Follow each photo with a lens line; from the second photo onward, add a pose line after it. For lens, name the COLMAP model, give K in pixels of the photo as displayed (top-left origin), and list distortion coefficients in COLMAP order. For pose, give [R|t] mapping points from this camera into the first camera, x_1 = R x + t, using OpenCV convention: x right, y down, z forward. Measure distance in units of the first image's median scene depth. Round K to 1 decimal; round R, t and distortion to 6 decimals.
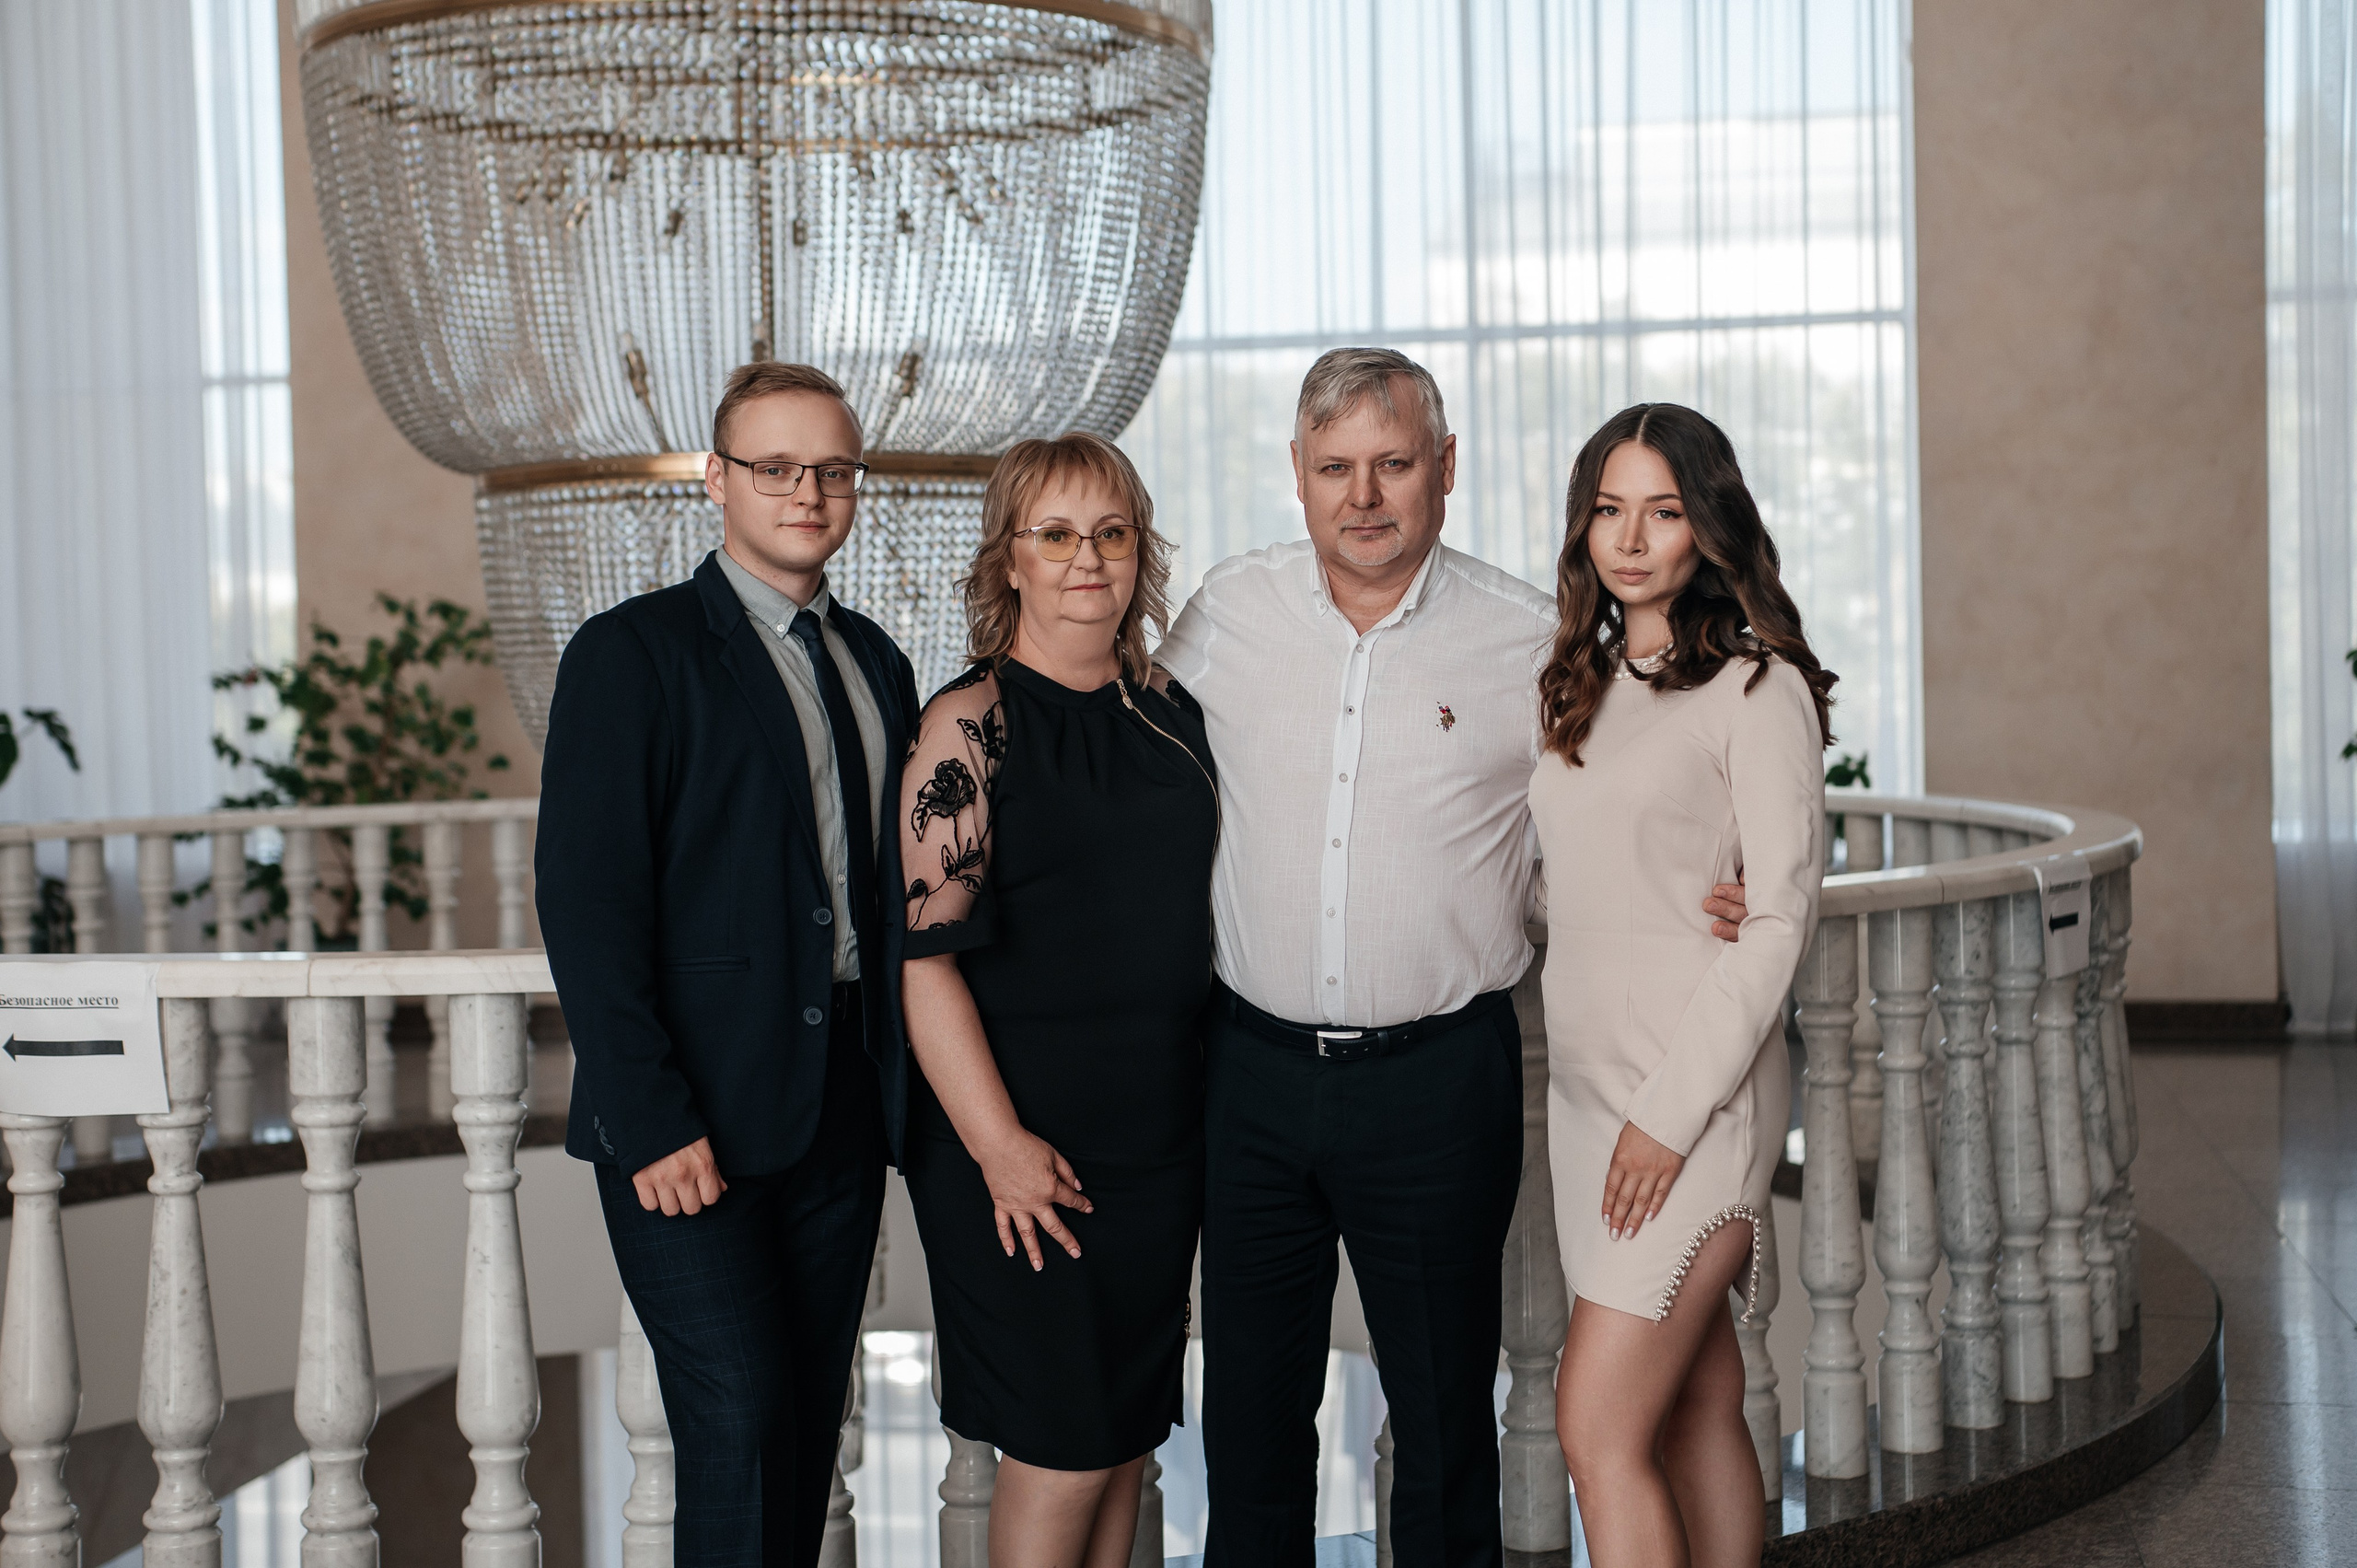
lens RADIAL K [[3360.9, 0, 1179.4], [0, 3360.9, 768.0], [0, 0, 1]] dist [-0.071192, 0.686109]
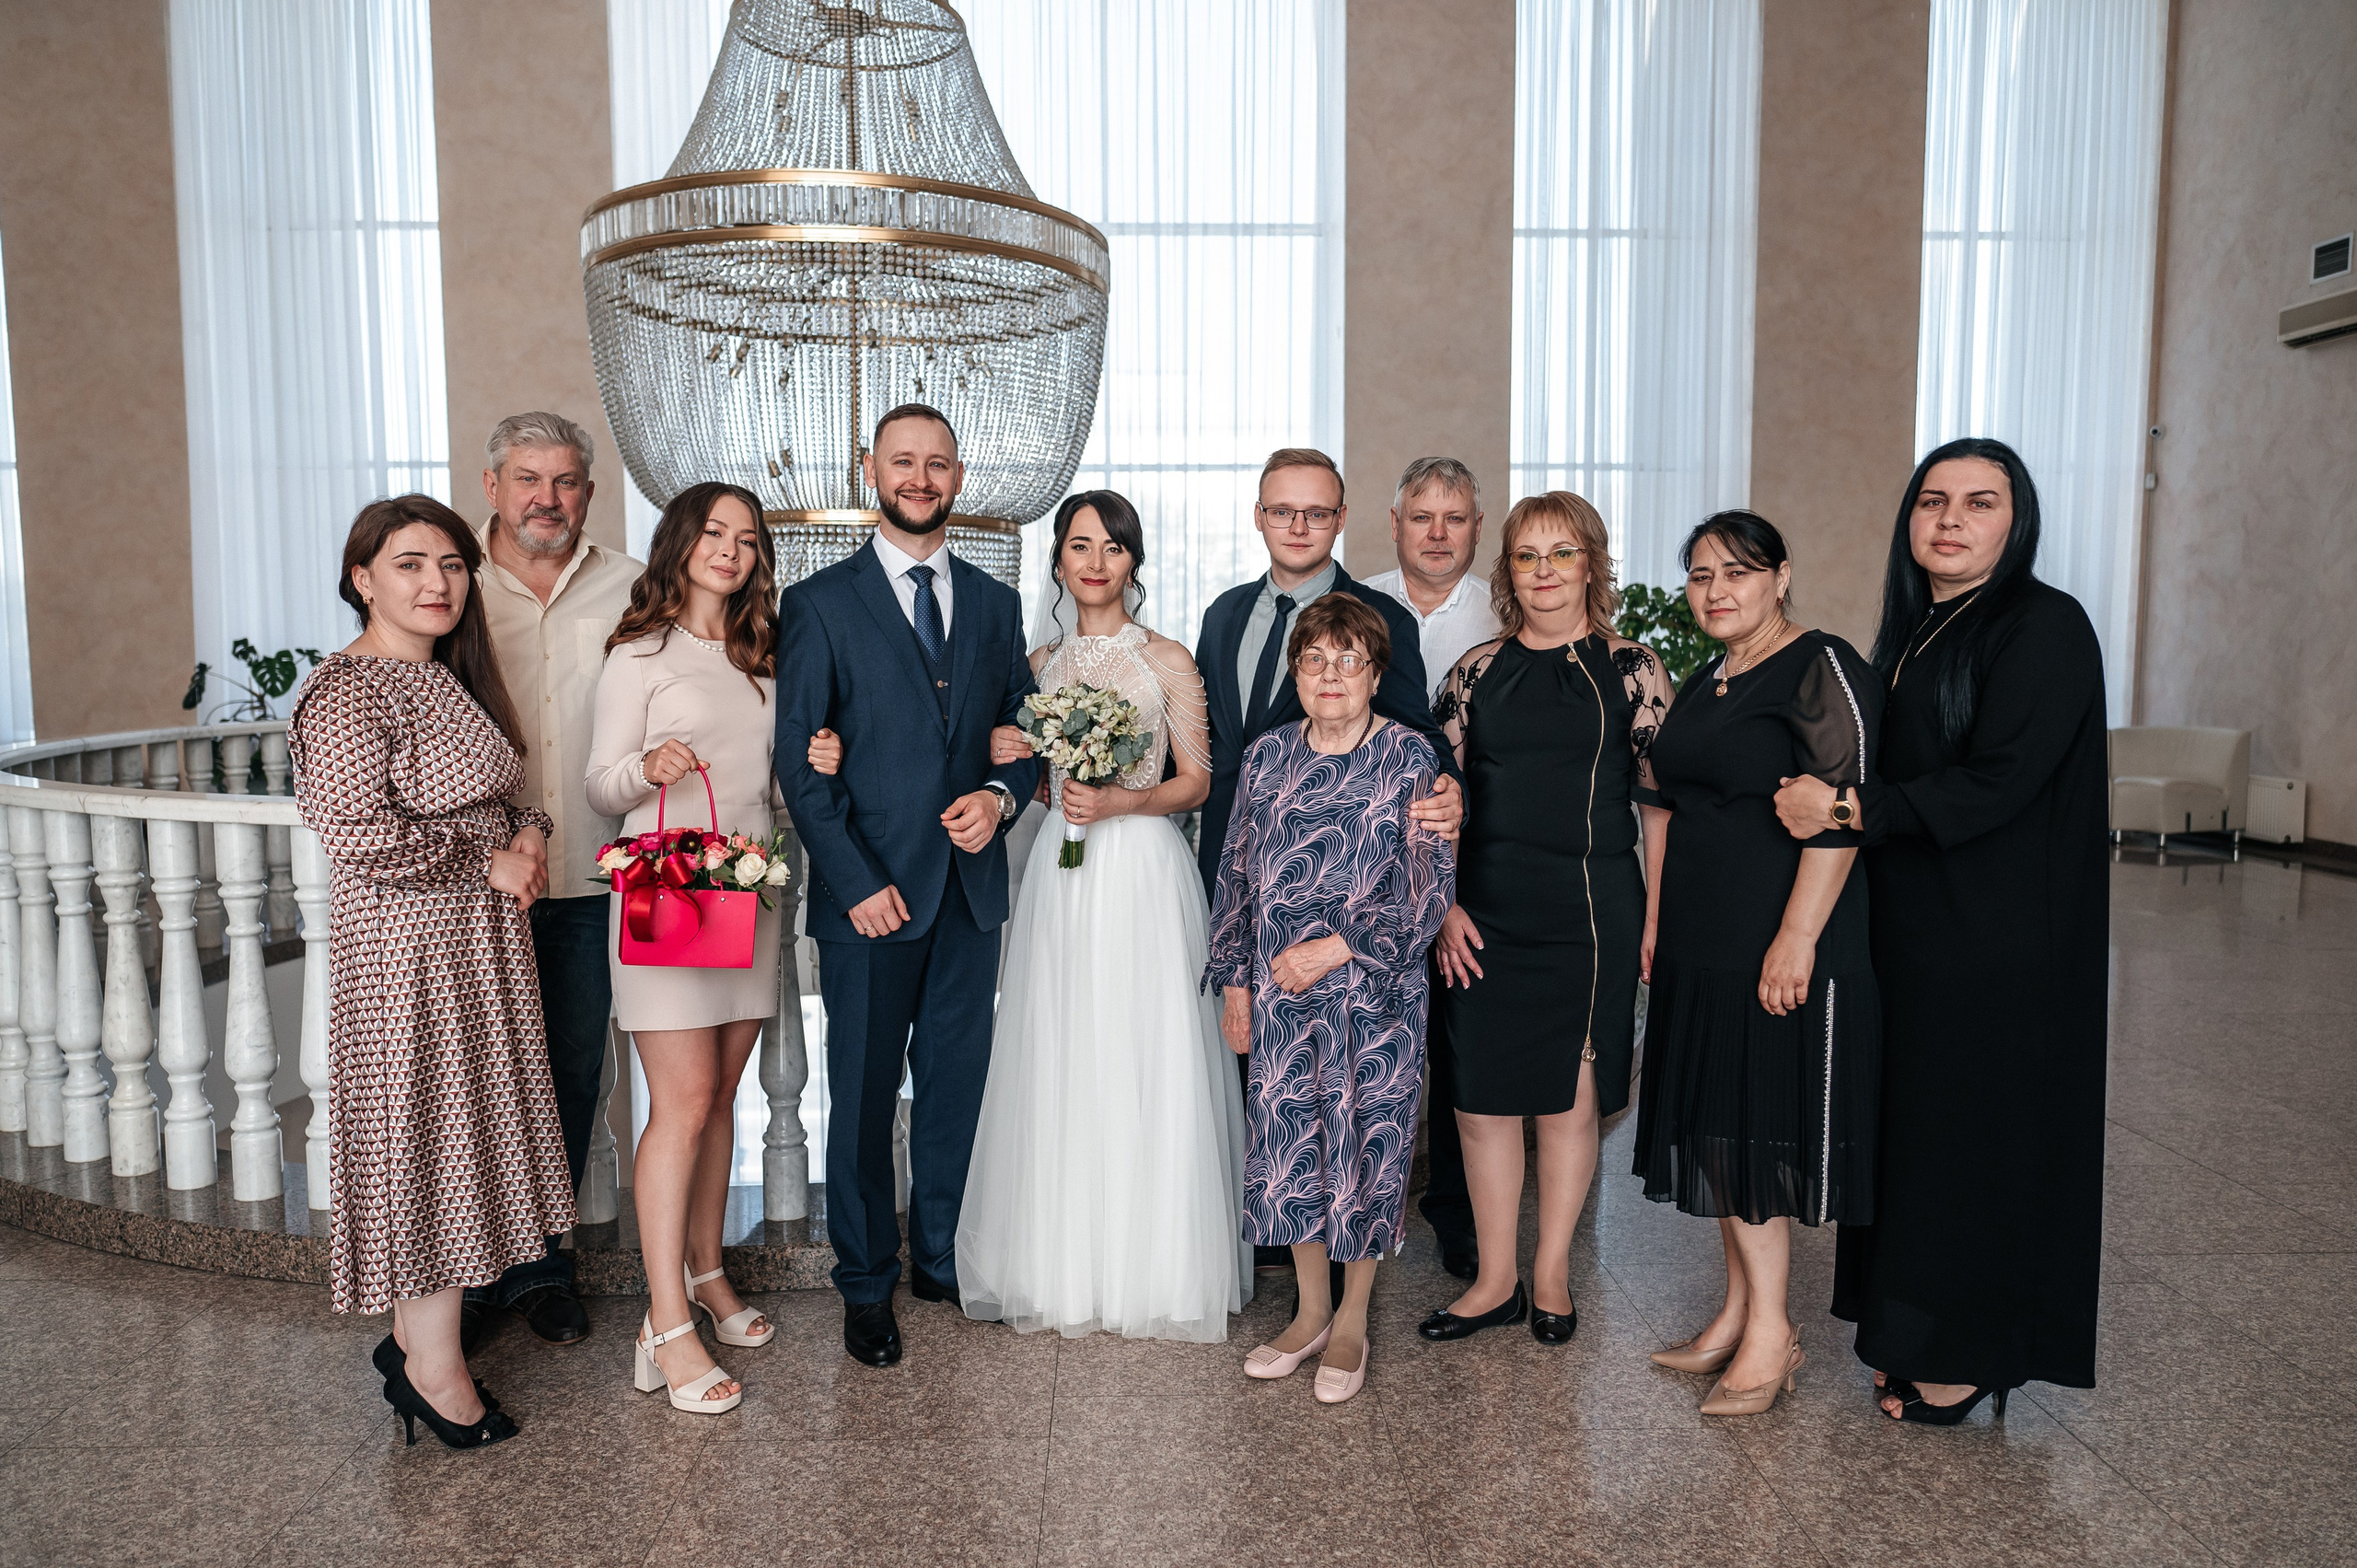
lens RADIAL K [[1629.4, 0, 1172.5], [0, 1629.4, 785.8], [0, 0, 1]] dist [-0.002011, 0.002865]
pose [[0.972494, -0.000856, 0.232925, -0.168380], [-0.012715, 0.998307, 0.056754, -0.000142], [-0.232579, -0.058155, 0.970837, 0.120906]]
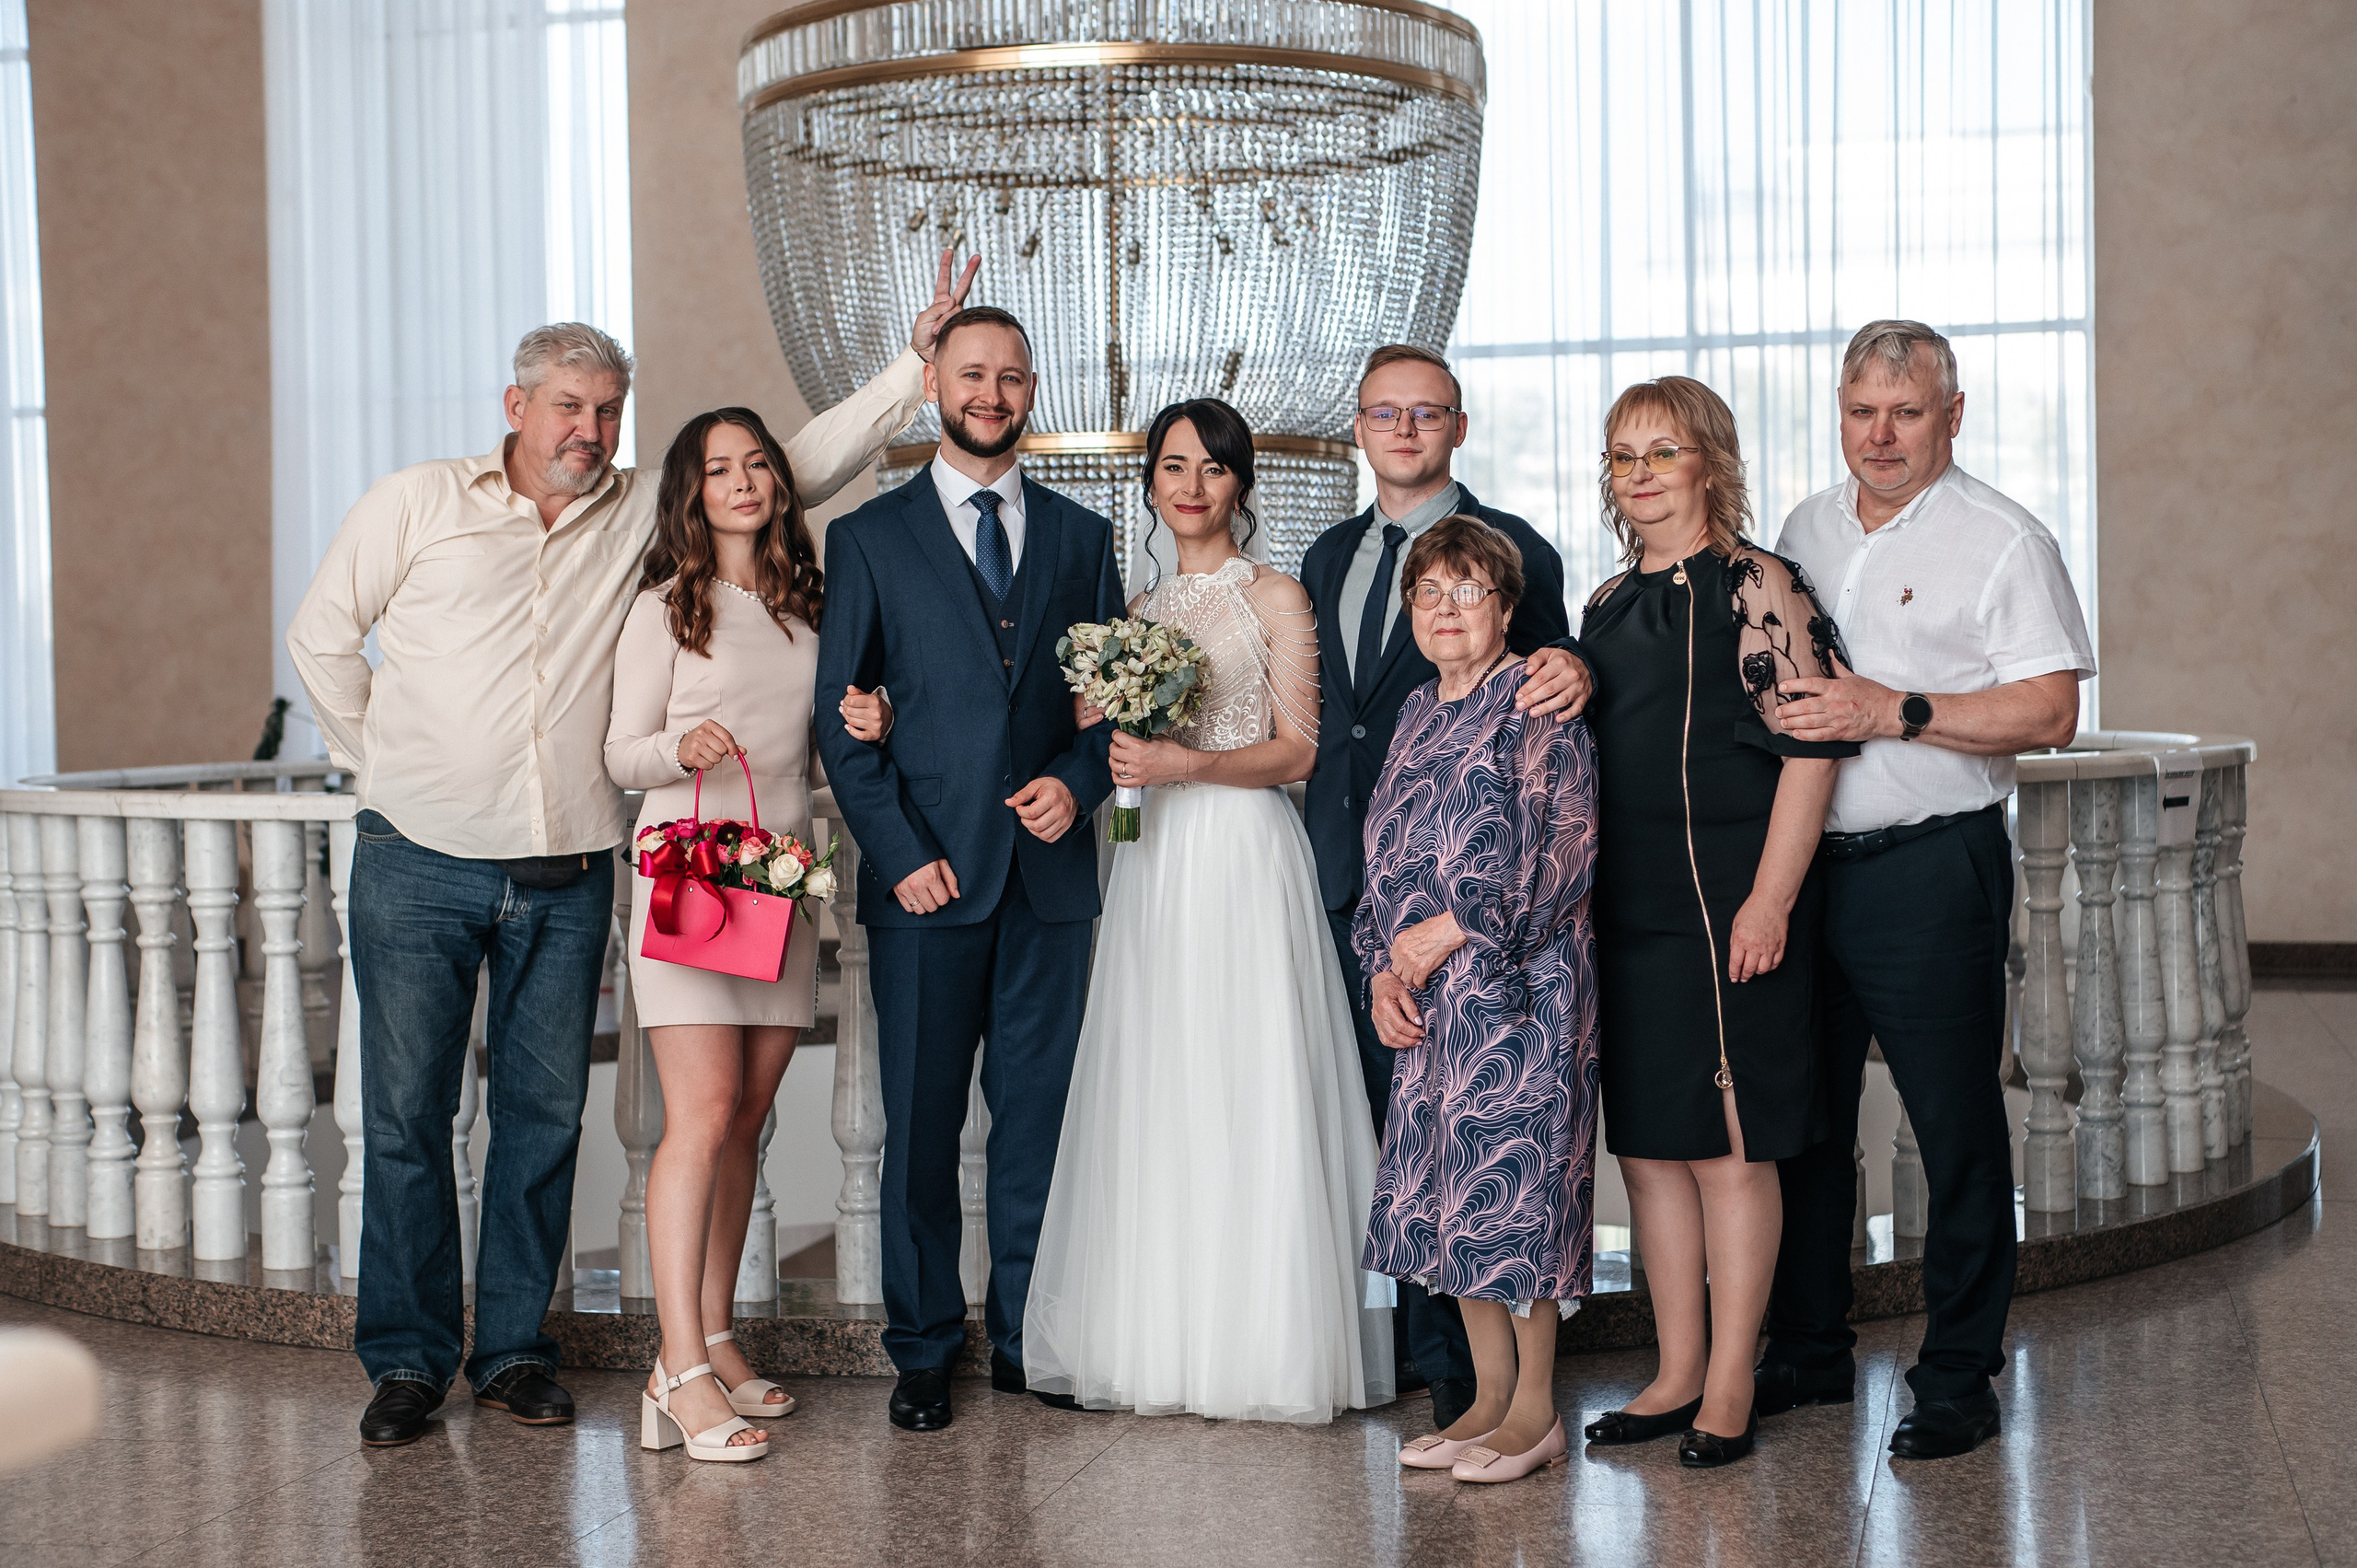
lens RADIAL K [[3438.0, 0, 1176.1], [0, 3438.0, 798.9], [0, 0, 1]] dist [-0.065437, 0.698459]
pose [[0.998409, 0.005703, -0.056091, -0.031646], [-0.005691, 0.999984, 0.000368, 0.038868], [0.056093, -0.000048, 0.998426, -0.250955]]
